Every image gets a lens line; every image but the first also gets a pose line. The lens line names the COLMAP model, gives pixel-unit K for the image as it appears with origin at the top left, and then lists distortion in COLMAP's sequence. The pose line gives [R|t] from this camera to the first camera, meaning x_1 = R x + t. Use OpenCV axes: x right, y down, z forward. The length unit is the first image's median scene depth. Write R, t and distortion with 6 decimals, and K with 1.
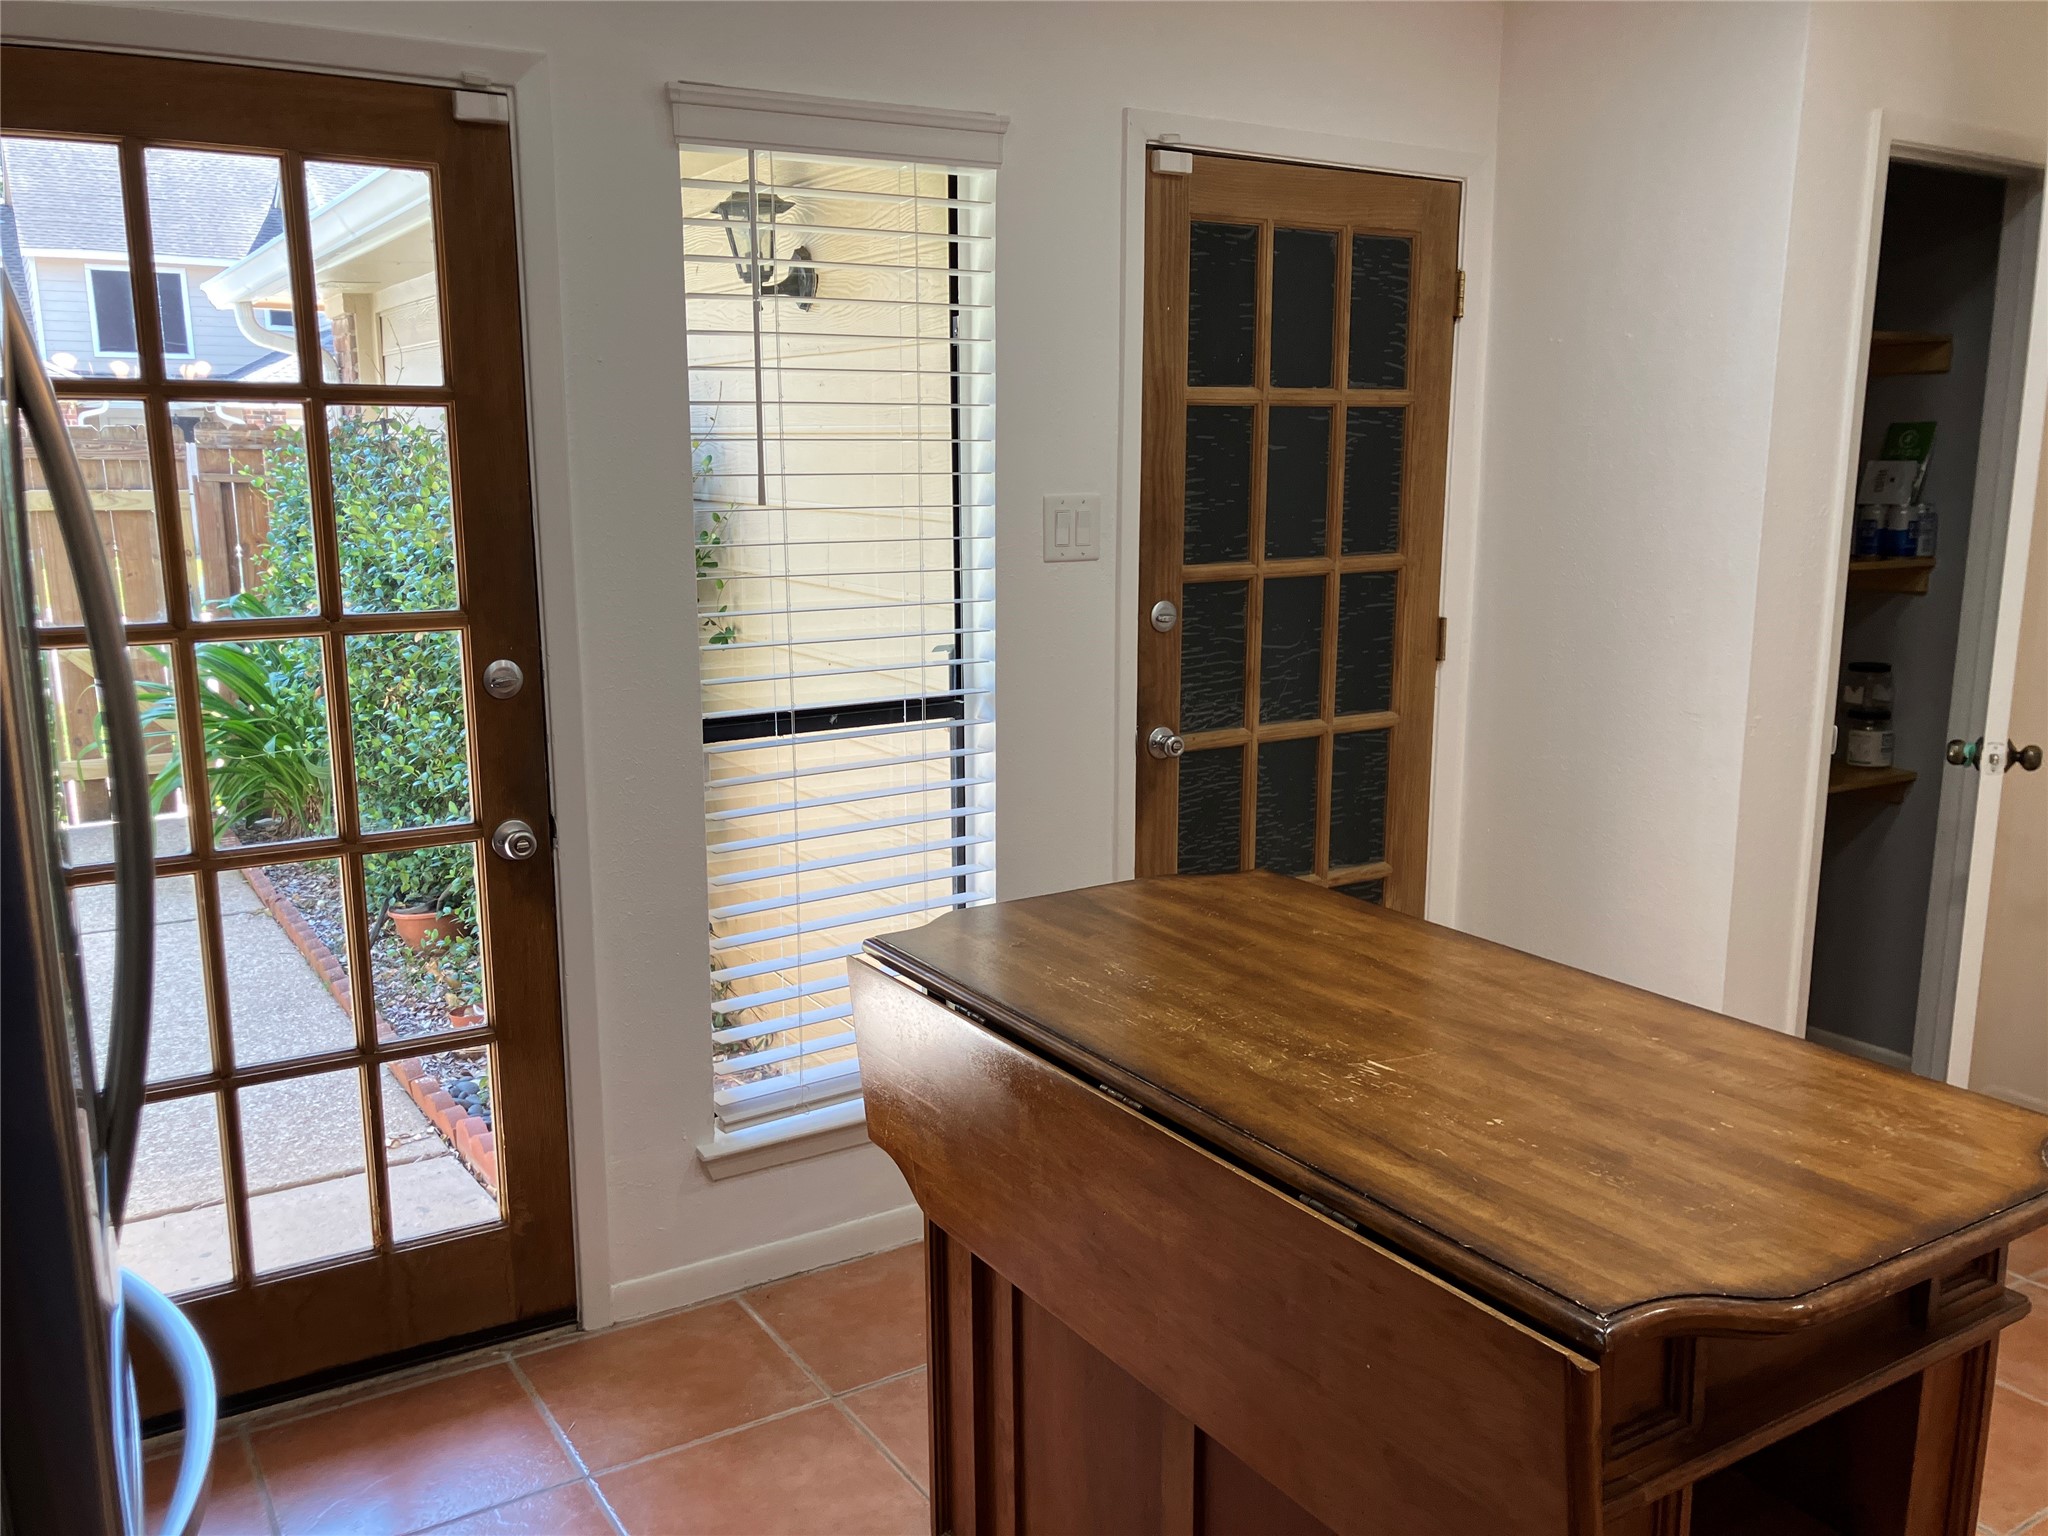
lens RADIAL K [[1705.9, 0, 1029.0], [0, 1705.9, 783.8], [0, 0, 1]] dist [0.041608, -0.049005]
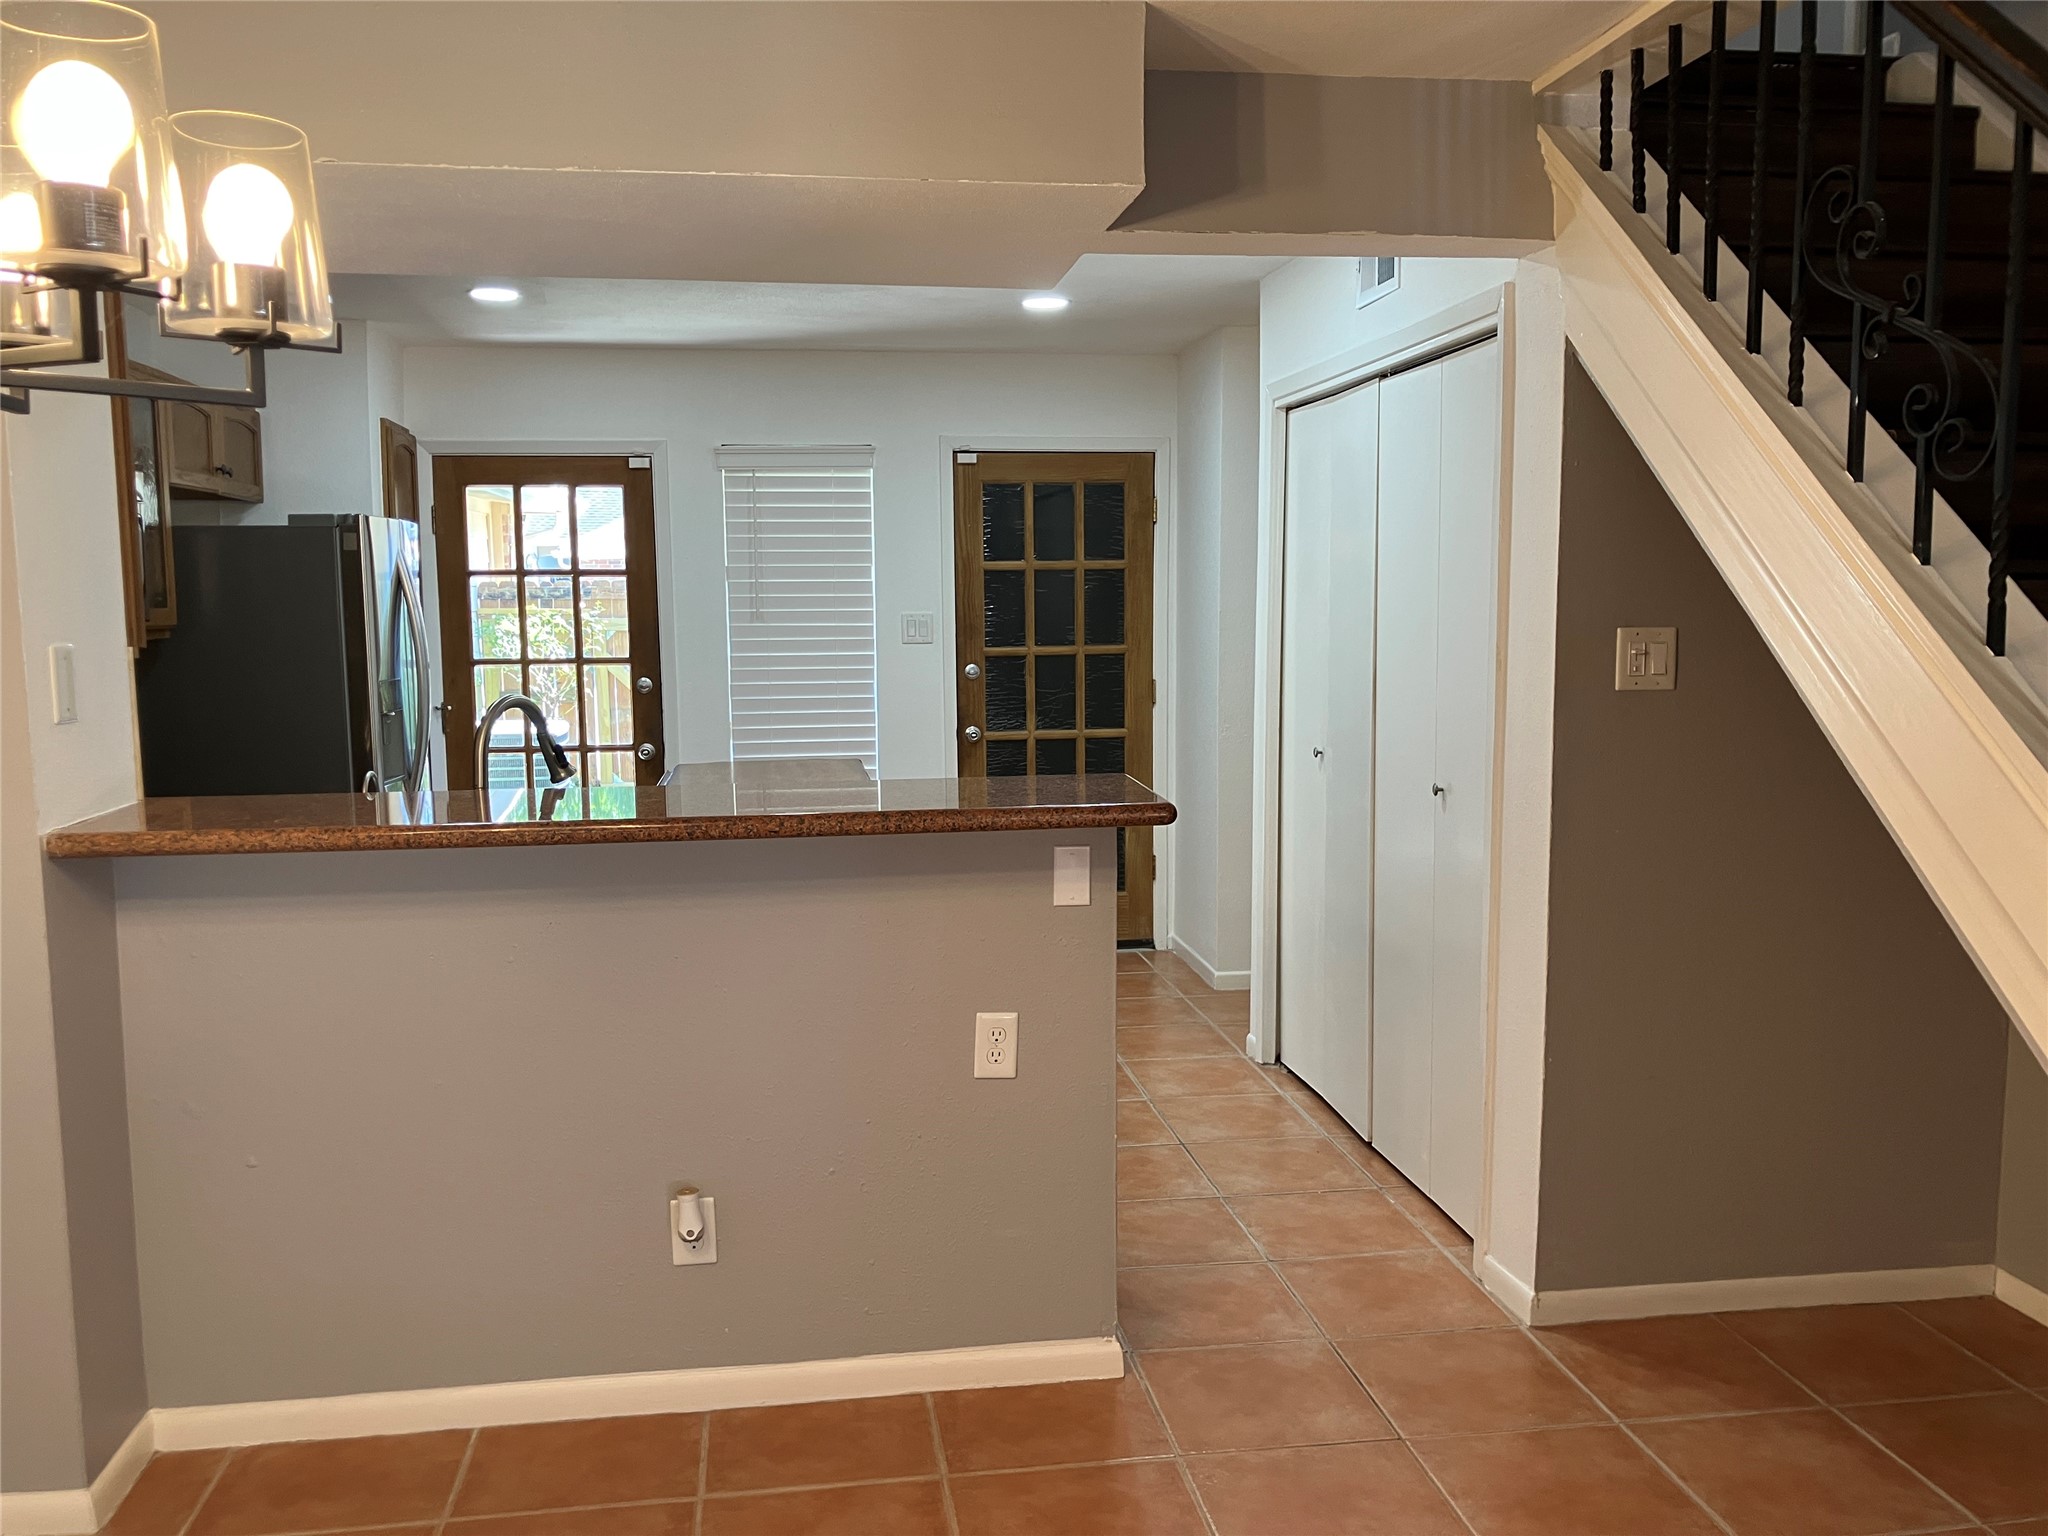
lens RADIAL K [[1705.9, 0, 1052.8], [0, 1705.9, 792.3], [0, 0, 1]] dist [0.041608, -0.049005]
pose [[0.919271, 0.039355, -0.391652, 1.016019], [-0.069311, 0.995627, -0.062640, 0.173331], [0.387474, 0.084729, 0.917979, -0.858828]]
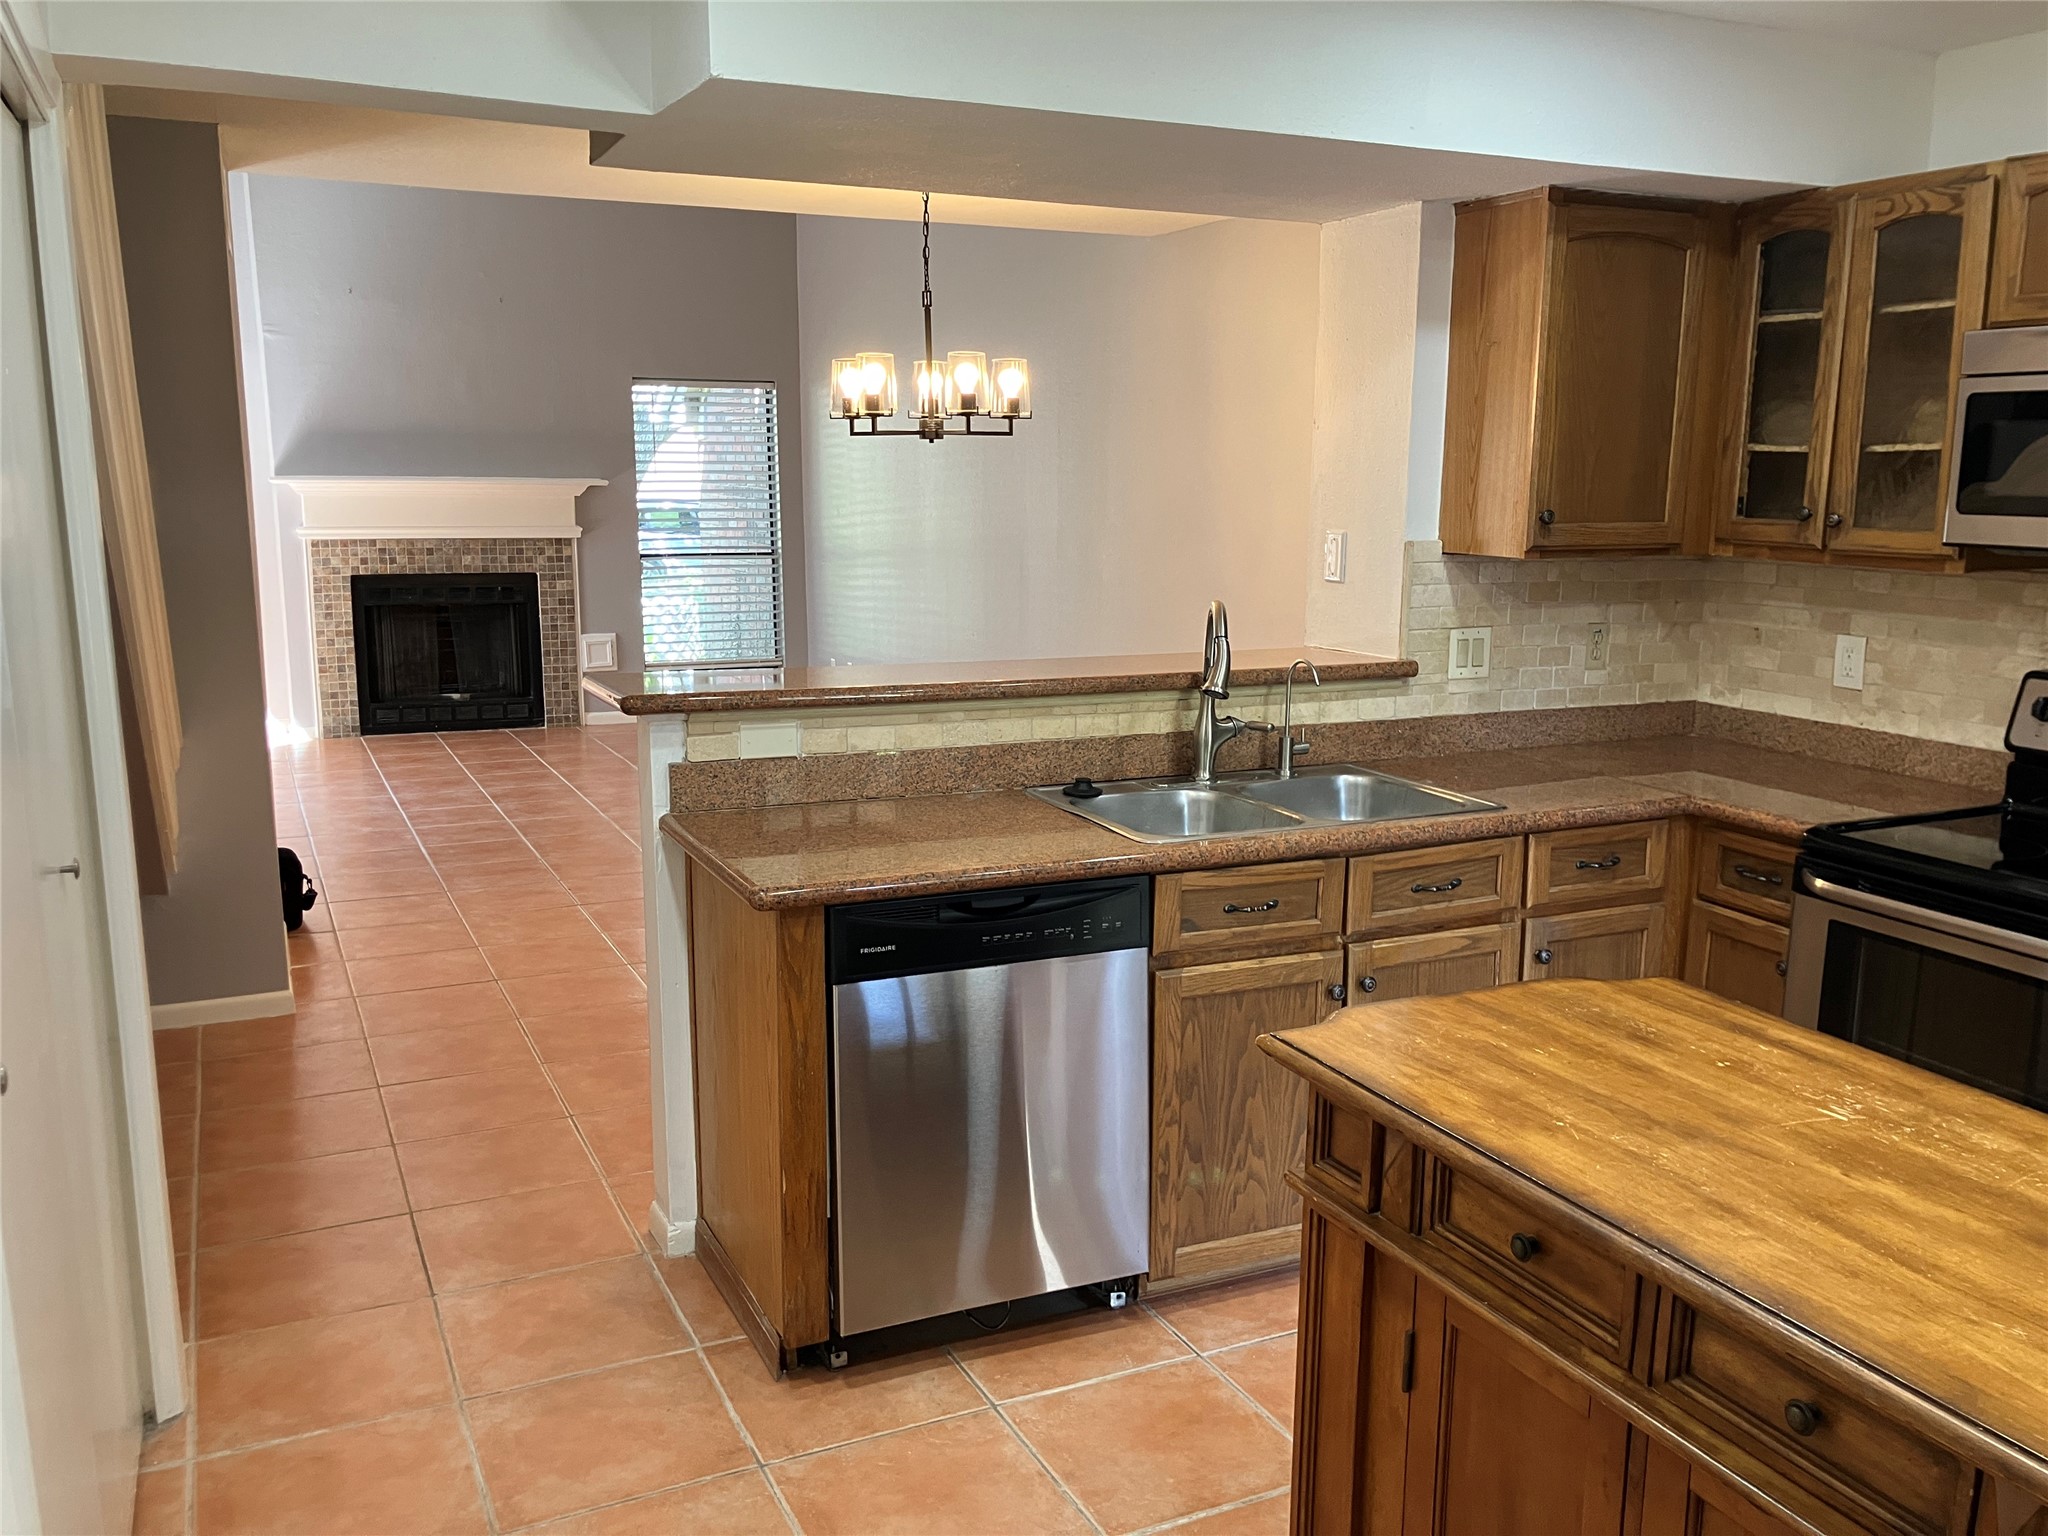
lens RADIAL K [[1705.9, 0, 1034.0], [0, 1705.9, 787.5], [0, 0, 1]] dist [0.041608, -0.049005]
pose [[-0.993626, -0.032086, 0.108065, 0.310946], [0.010489, 0.928163, 0.372025, -0.227351], [-0.112238, 0.370787, -0.921911, 1.032750]]
